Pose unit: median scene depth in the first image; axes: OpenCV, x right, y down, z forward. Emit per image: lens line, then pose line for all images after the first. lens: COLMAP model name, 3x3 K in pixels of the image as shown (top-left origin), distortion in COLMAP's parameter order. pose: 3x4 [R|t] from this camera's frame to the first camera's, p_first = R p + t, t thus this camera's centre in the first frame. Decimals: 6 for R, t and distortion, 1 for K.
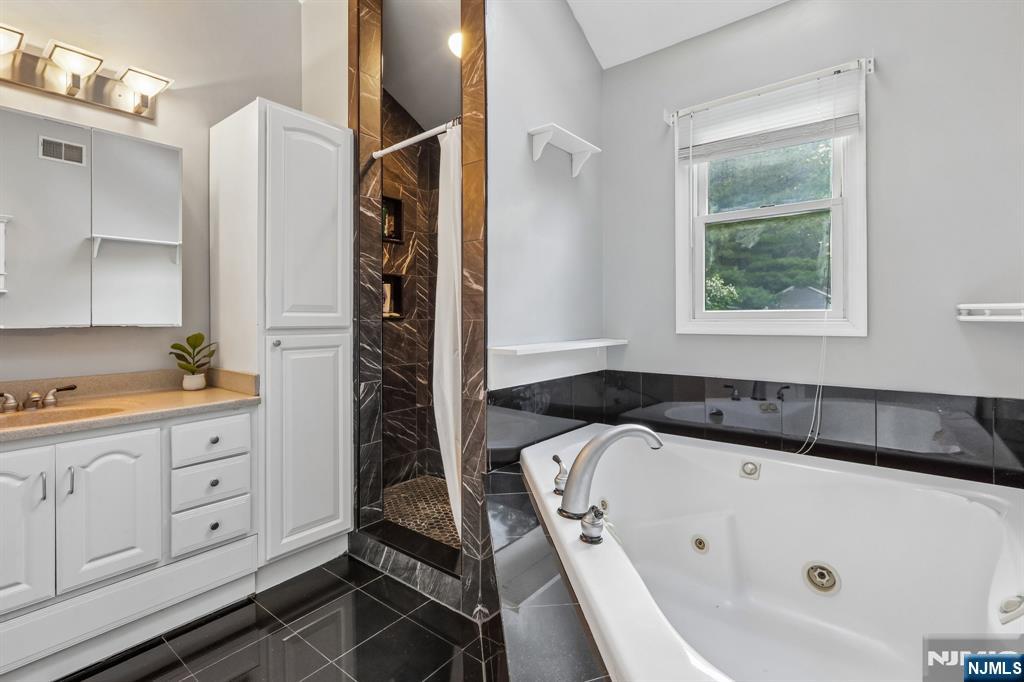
lens RADIAL K [[467.8, 0, 515.1], [0, 467.8, 331.9], [0, 0, 1]] dist [0.000768, 0.000911]
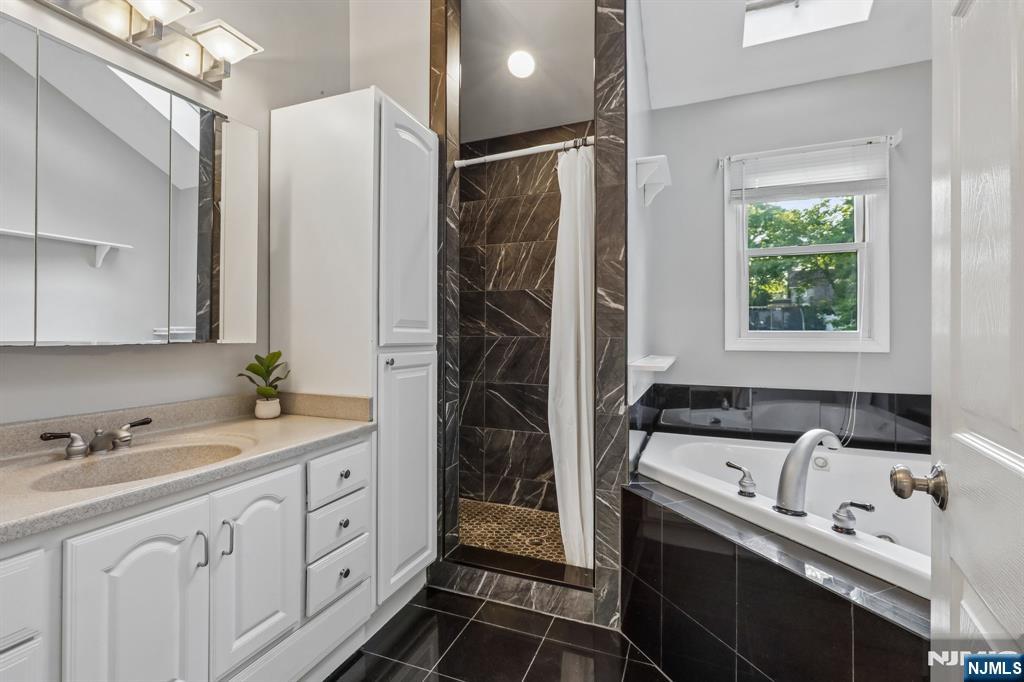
lens RADIAL K [[450.4, 0, 513.5], [0, 450.4, 348.4], [0, 0, 1]] dist [0.001200, 0.000242]
pose [[0.958524, -0.000511, 0.285012, -0.519808], [0.000540, 1.000000, -0.000026, -0.001647], [-0.285012, 0.000179, 0.958524, 0.098664]]
